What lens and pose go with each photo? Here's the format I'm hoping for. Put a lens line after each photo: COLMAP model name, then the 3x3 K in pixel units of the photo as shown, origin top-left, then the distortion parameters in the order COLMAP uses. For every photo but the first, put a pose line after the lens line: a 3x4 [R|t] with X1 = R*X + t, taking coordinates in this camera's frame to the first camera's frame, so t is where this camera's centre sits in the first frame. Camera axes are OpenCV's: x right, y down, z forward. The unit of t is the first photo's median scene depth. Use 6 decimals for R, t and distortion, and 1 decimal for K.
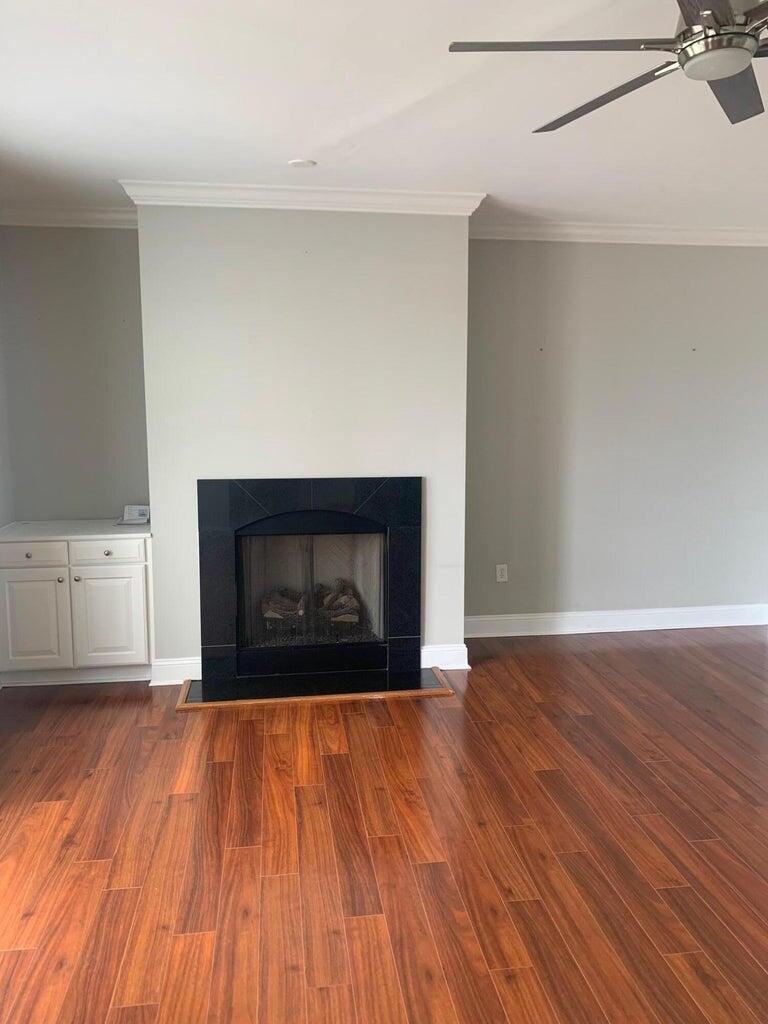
lens RADIAL K [[776.3, 0, 391.2], [0, 776.3, 502.5], [0, 0, 1]] dist [0.043623, -0.026357]
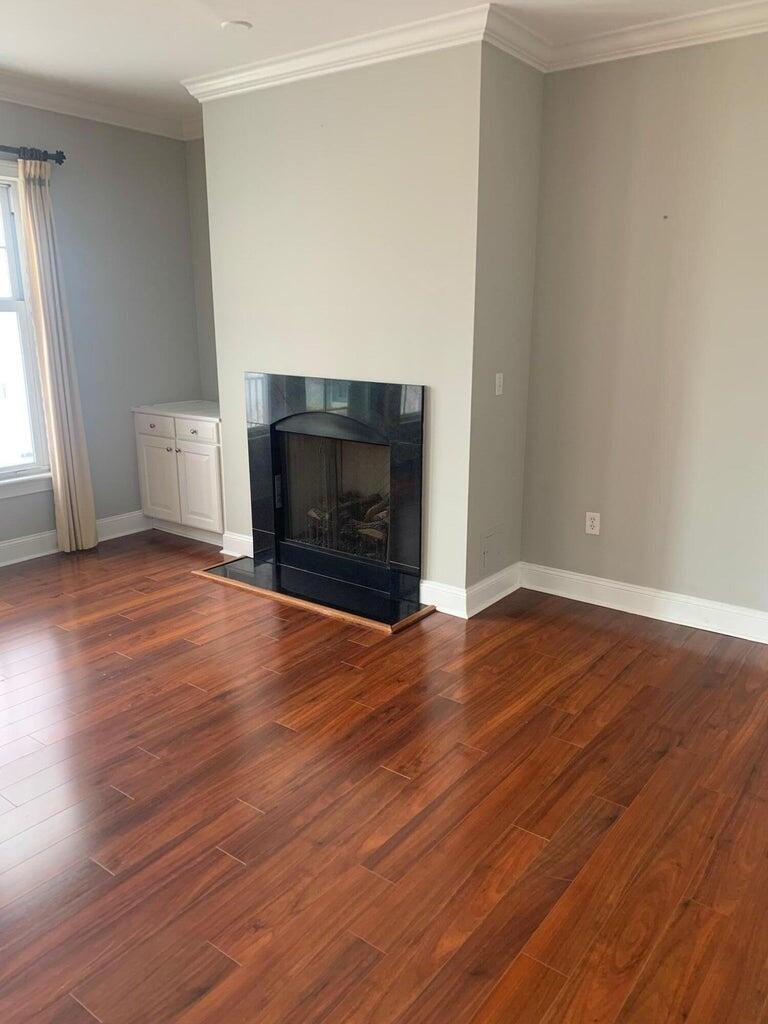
lens RADIAL K [[776.3, 0, 391.8], [0, 776.3, 515.9], [0, 0, 1]] dist [0.043623, -0.026357]
pose [[0.710554, 0.186738, -0.678411, 0.631829], [-0.094545, 0.980736, 0.170931, -0.036489], [0.697262, -0.057315, 0.714522, 0.363386]]
